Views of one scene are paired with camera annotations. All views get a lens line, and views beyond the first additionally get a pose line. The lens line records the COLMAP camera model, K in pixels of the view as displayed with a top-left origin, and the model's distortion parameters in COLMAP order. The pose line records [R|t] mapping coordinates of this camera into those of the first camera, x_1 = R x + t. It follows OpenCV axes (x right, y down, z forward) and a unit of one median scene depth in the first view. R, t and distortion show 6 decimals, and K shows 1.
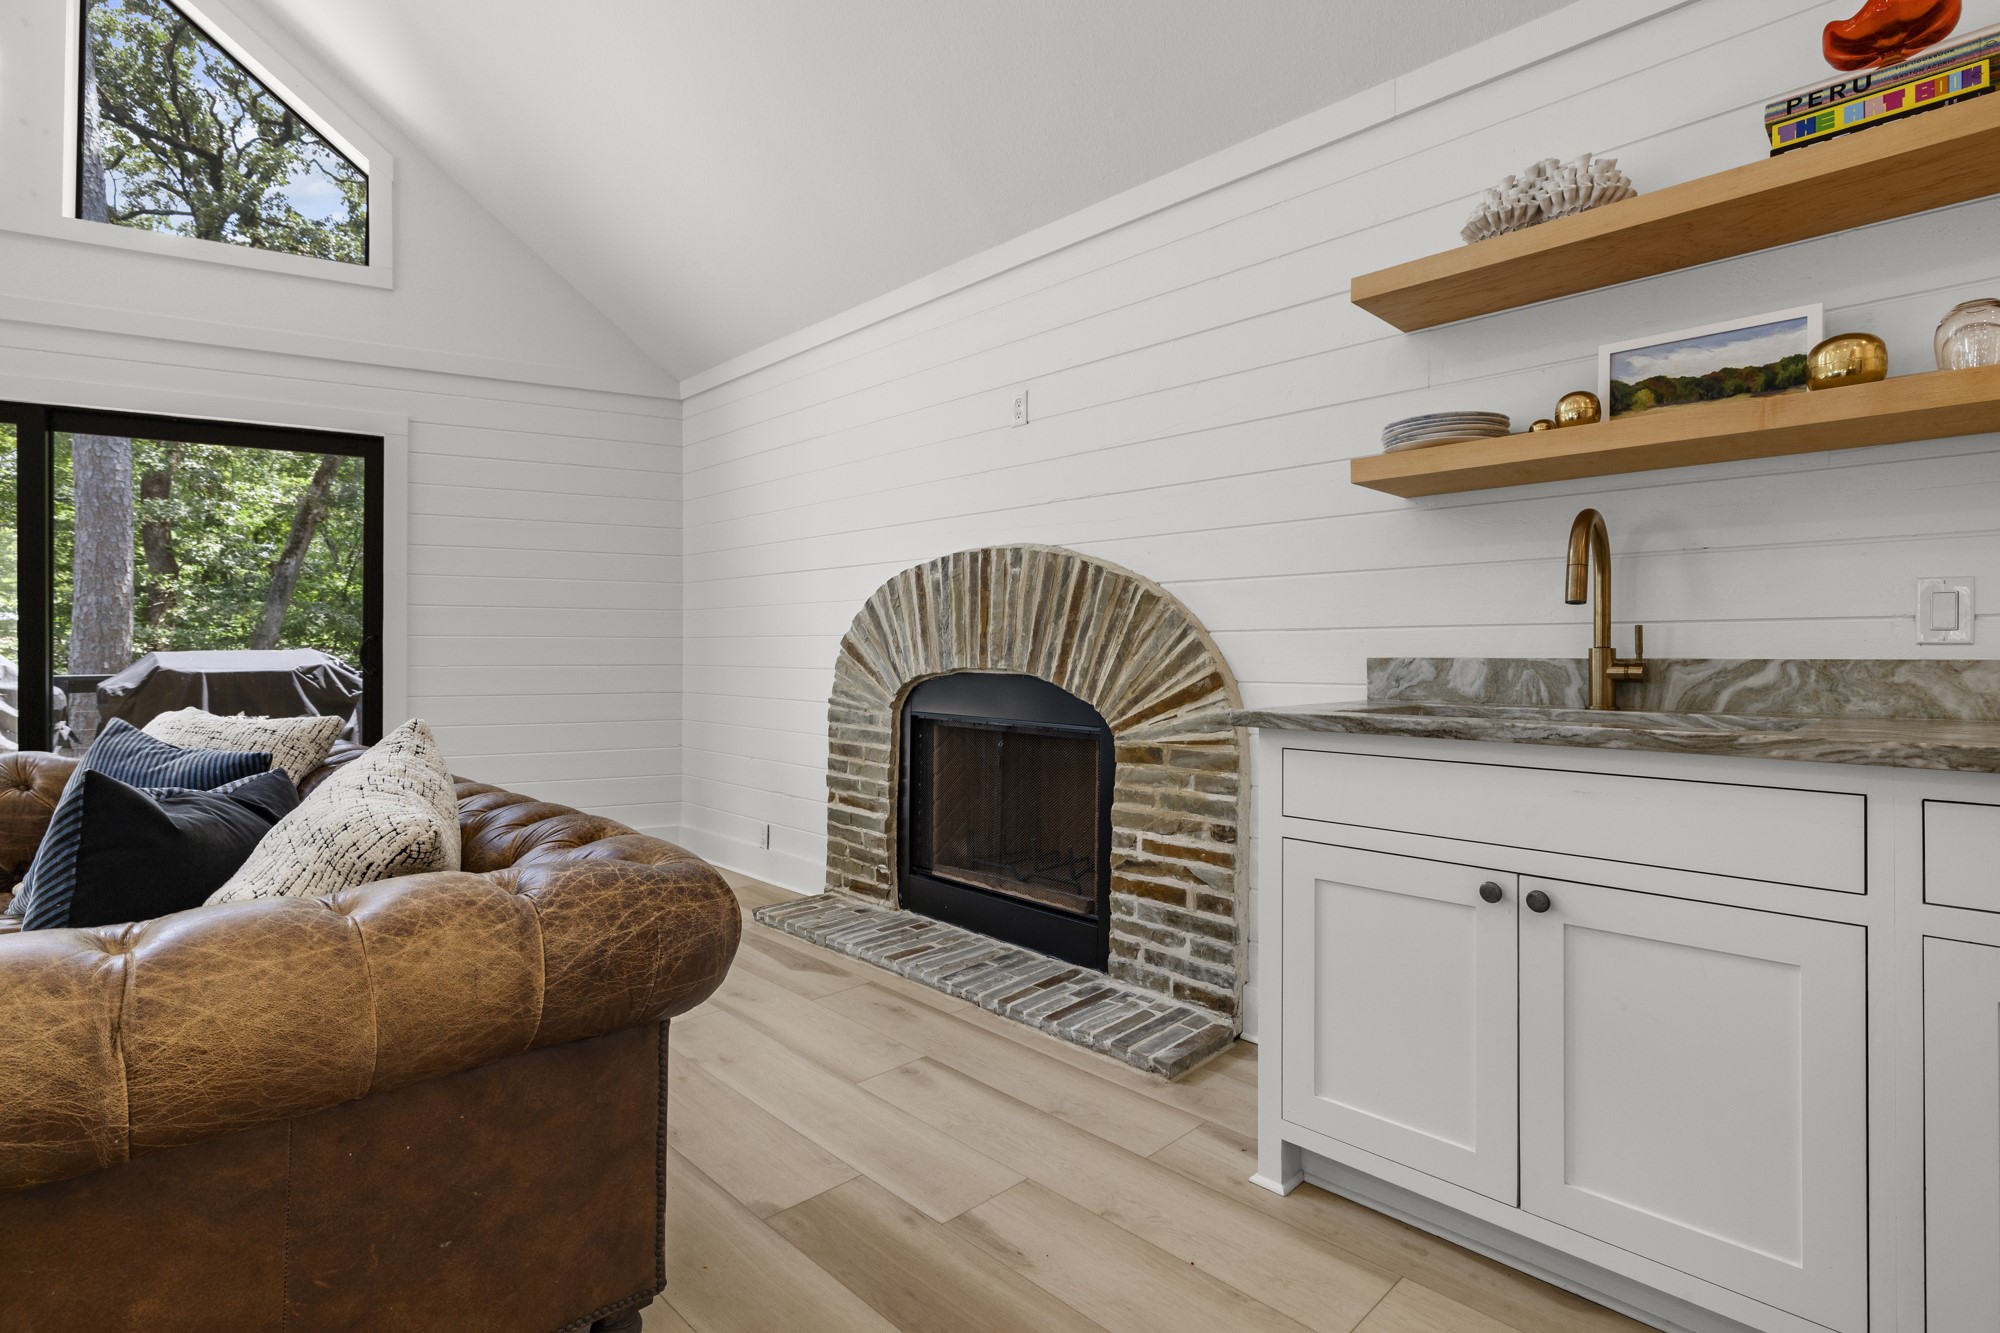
lens RADIAL K [[980.4, 0, 1004.4], [0, 980.4, 653.0], [0, 0, 1]] dist [-0.000314, 0.000952]
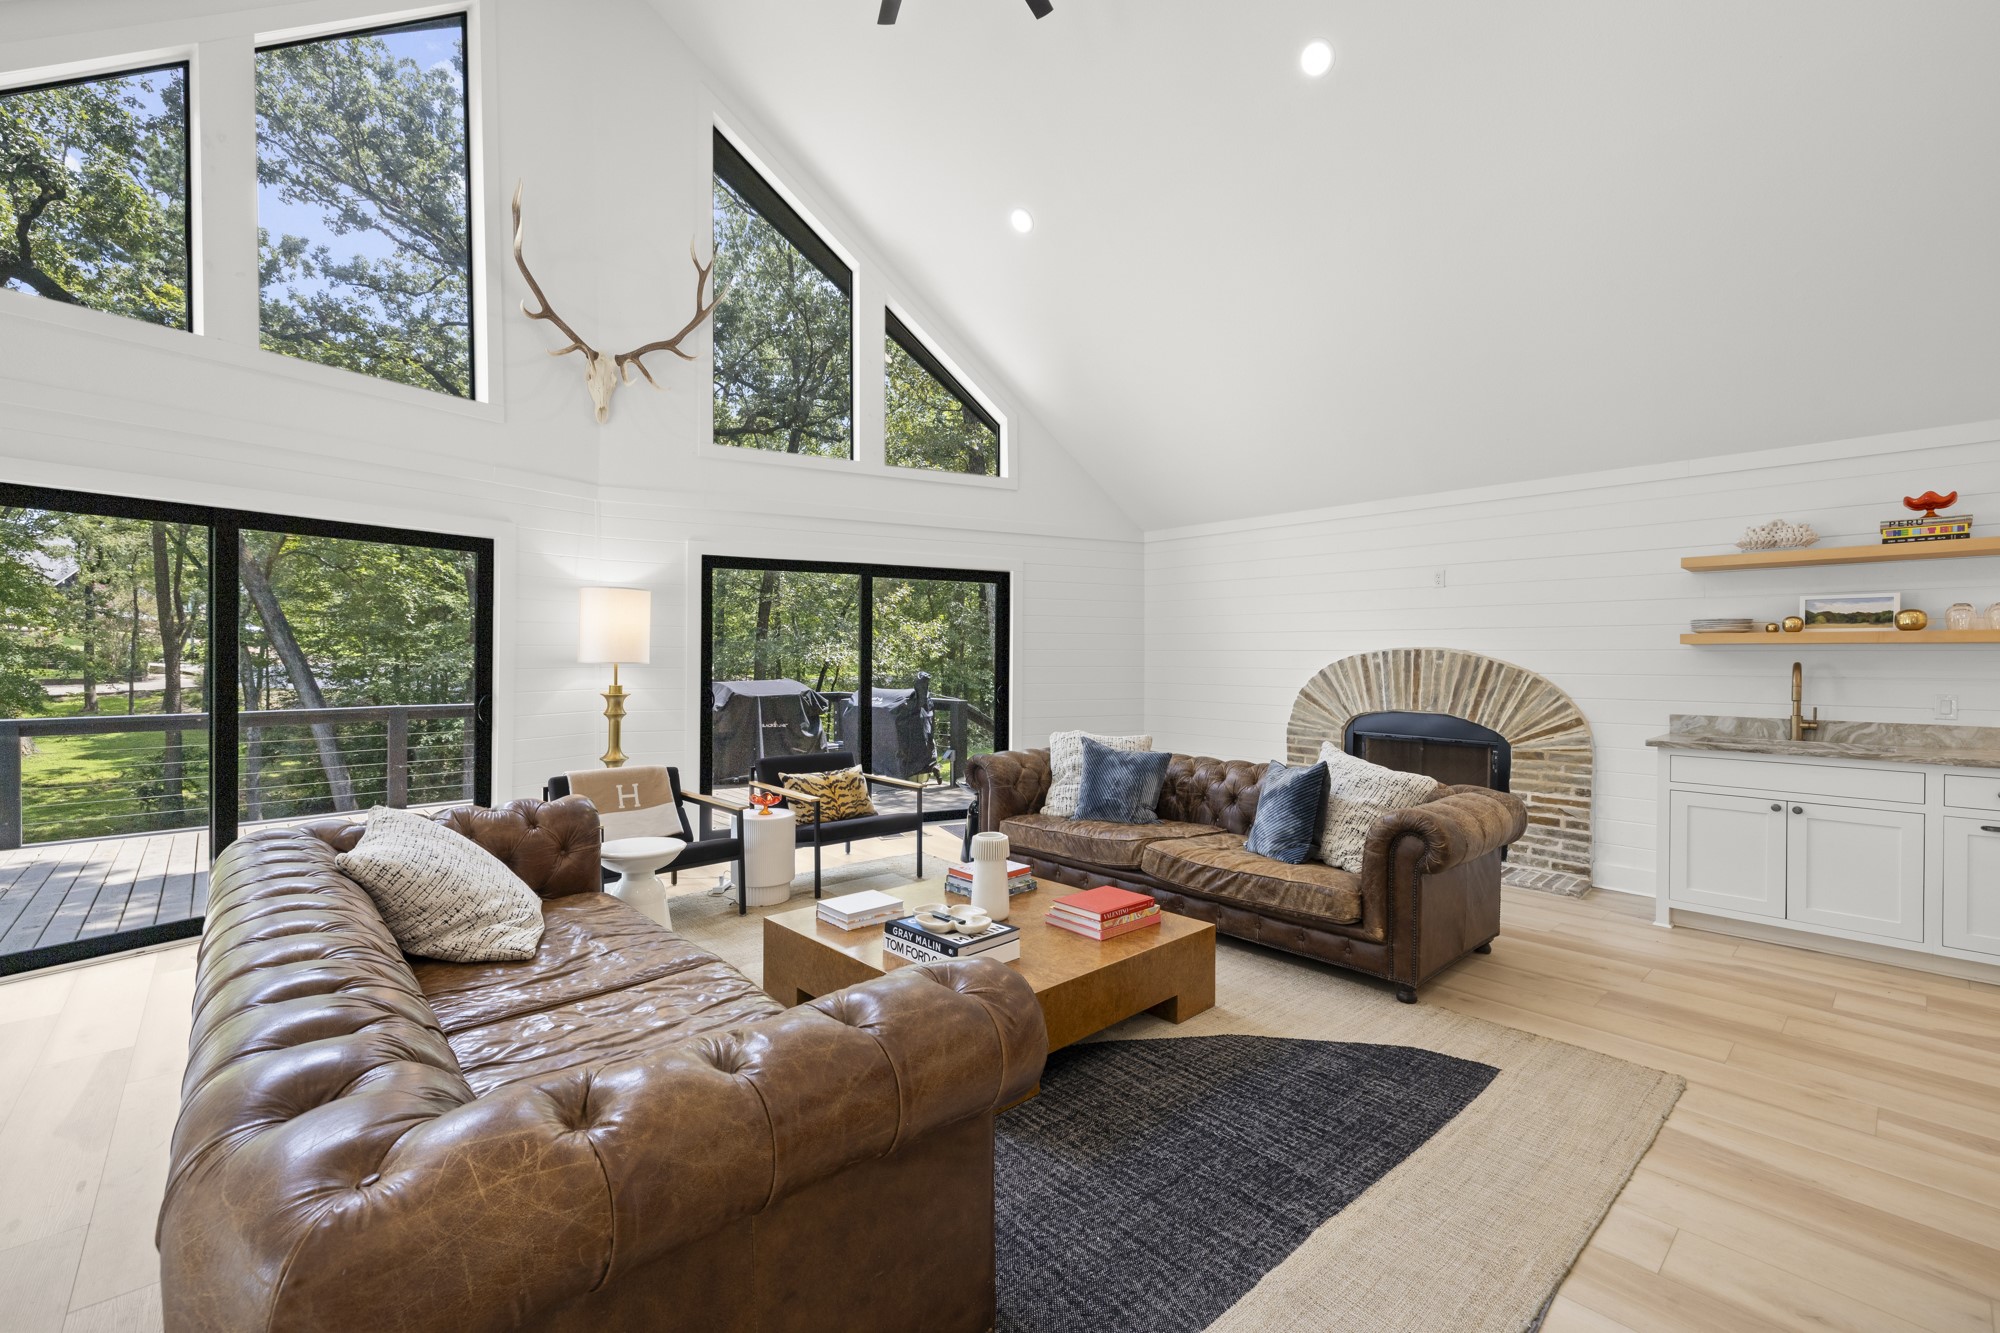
lens RADIAL K [[854.4, 0, 993.6], [0, 854.4, 667.7], [0, 0, 1]] dist [0.003180, -0.000602]
pose [[0.999138, 0.004731, -0.041250, -0.949667], [-0.004329, 0.999942, 0.009812, -0.098777], [0.041294, -0.009625, 0.999101, -0.889374]]
